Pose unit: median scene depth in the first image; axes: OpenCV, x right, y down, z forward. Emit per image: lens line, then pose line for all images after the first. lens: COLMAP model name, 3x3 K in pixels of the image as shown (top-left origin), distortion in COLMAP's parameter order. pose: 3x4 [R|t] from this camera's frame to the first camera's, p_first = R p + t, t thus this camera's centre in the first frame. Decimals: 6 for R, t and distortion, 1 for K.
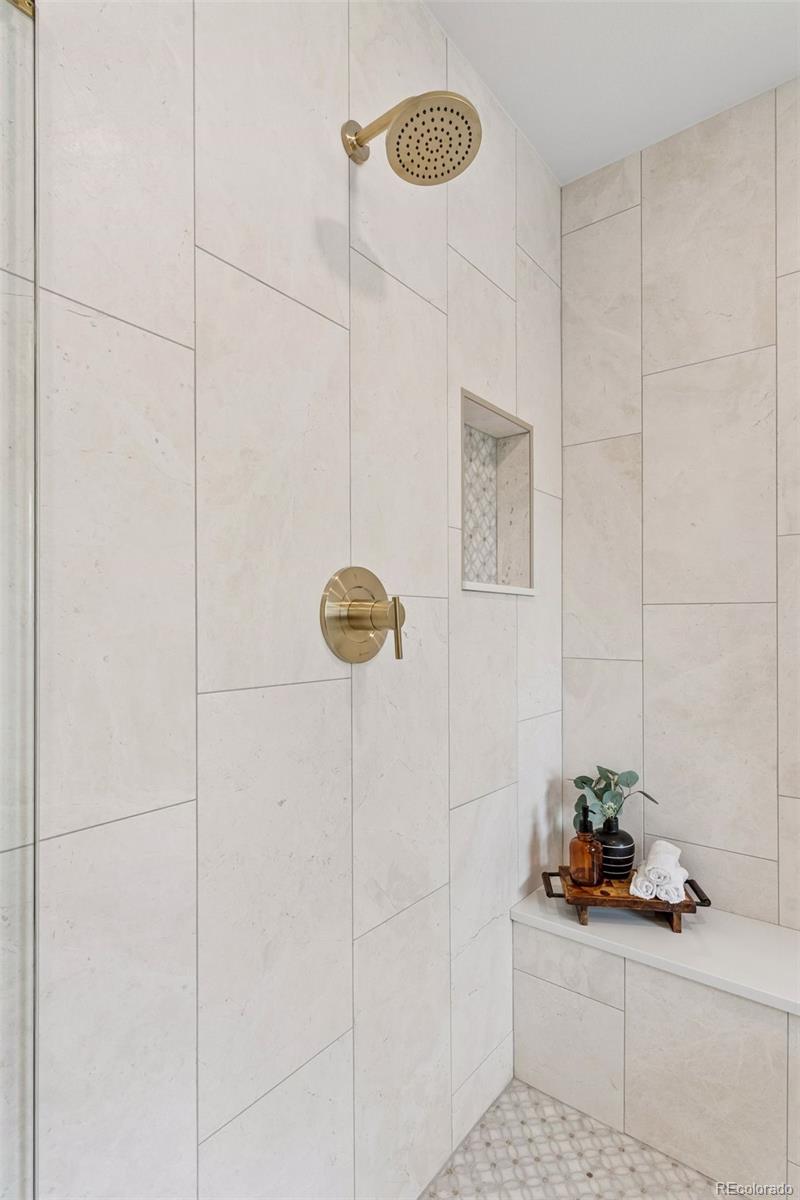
lens RADIAL K [[606.8, 0, 402.9], [0, 606.8, 624.5], [0, 0, 1]] dist [0.004504, -0.000939]
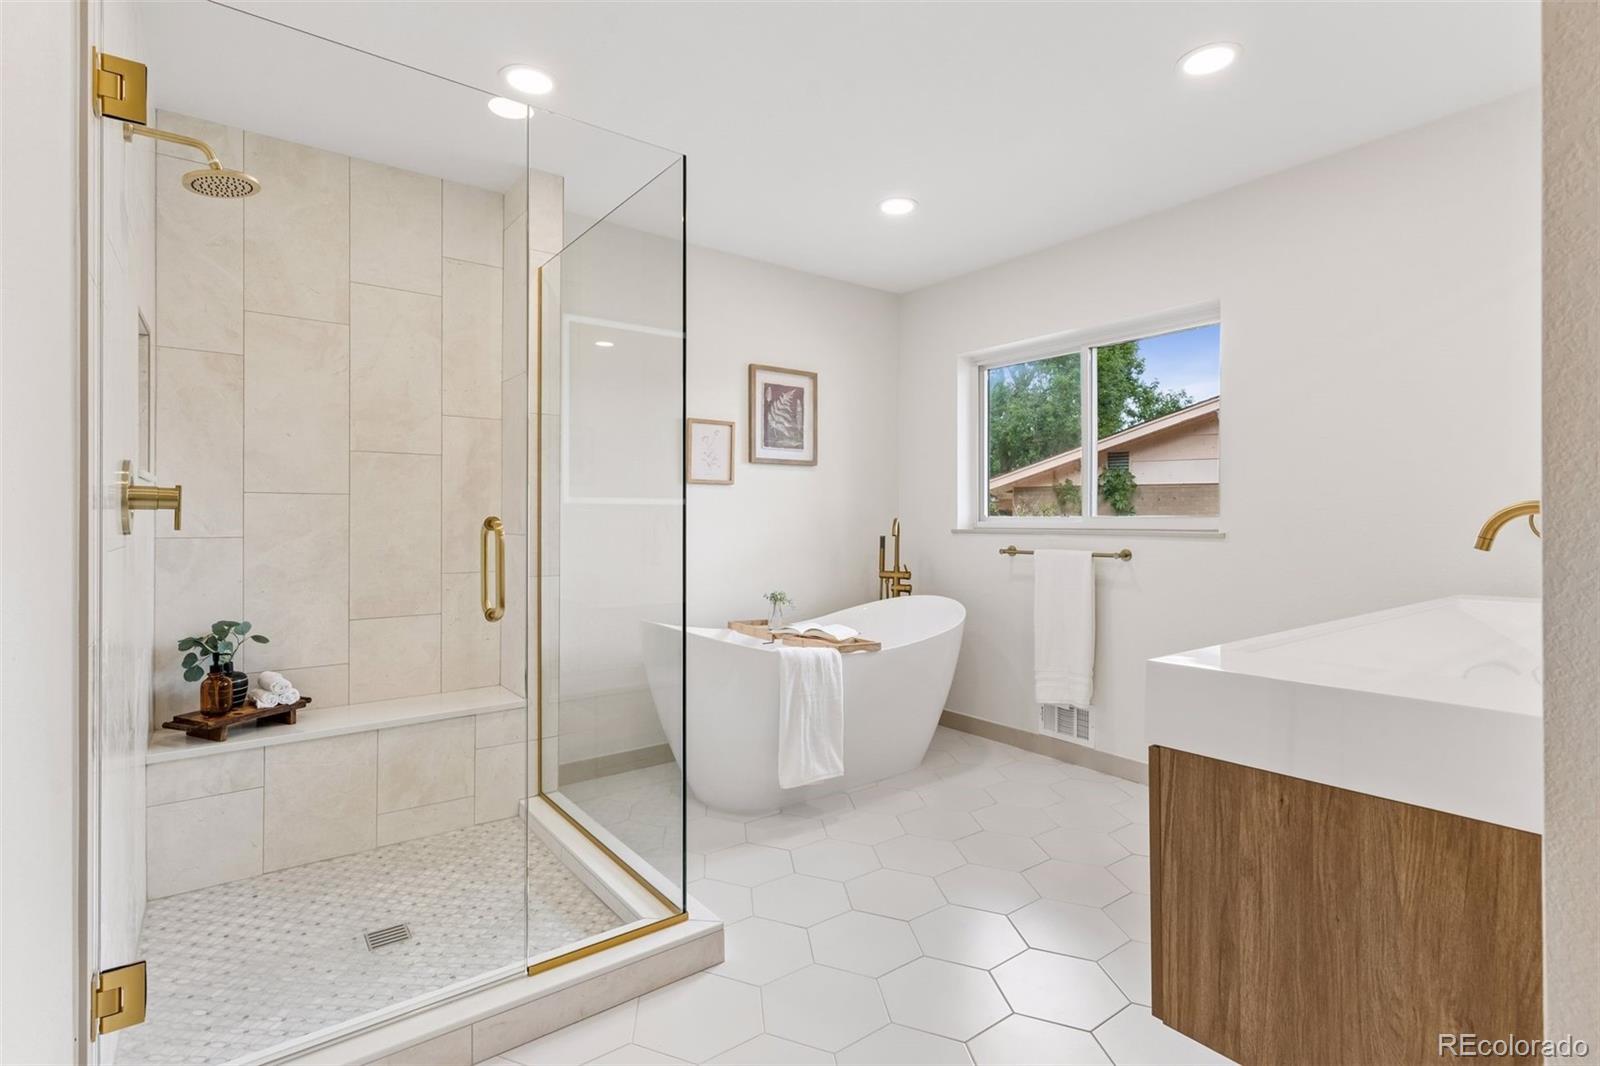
lens RADIAL K [[759.7, 0, 807.8], [0, 759.7, 503.1], [0, 0, 1]] dist [-0.000329, 0.000189]
pose [[0.246373, 0.017235, 0.969022, -0.873393], [-0.001775, 0.999848, -0.017332, 0.015090], [-0.969174, 0.002550, 0.246366, -0.539870]]
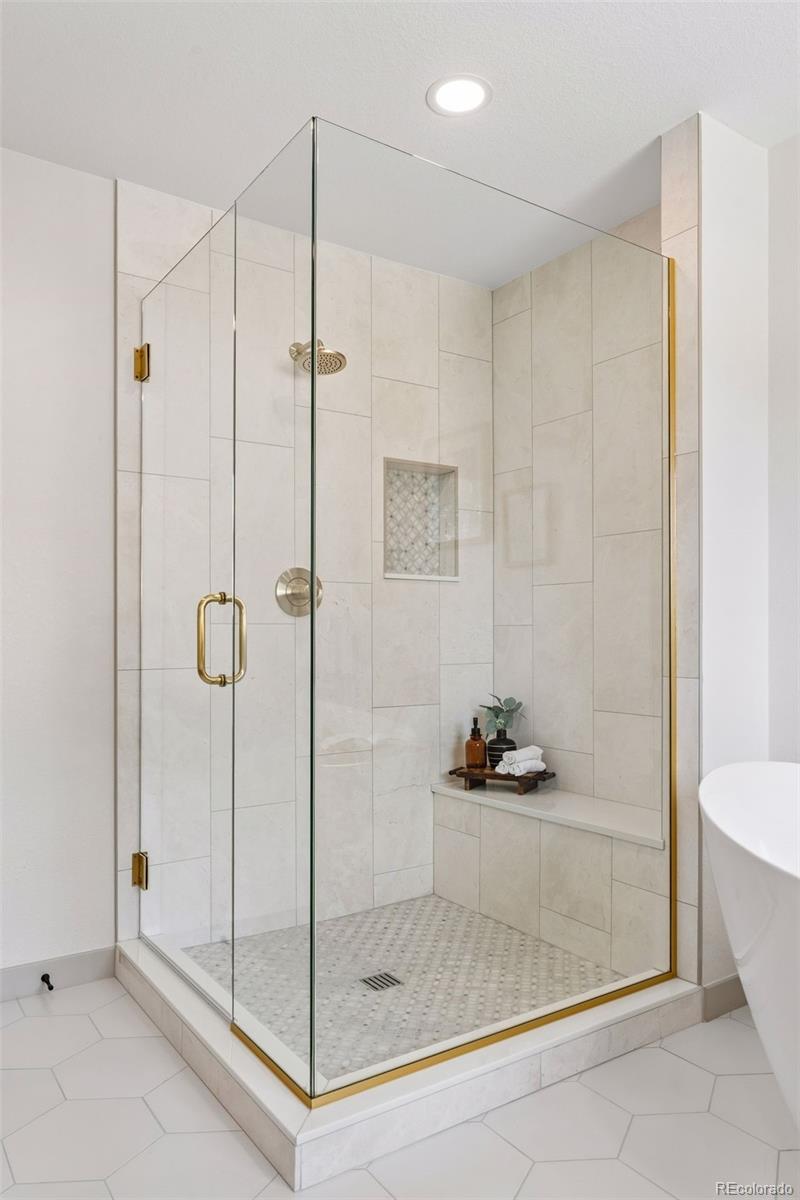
lens RADIAL K [[826.3, 0, 400.5], [0, 826.3, 629.7], [0, 0, 1]] dist [-0.000175, 0.000673]
pose [[0.954426, -0.004797, -0.298410, 0.700612], [0.002829, 0.999971, -0.007026, 0.085611], [0.298435, 0.005861, 0.954412, -0.985866]]
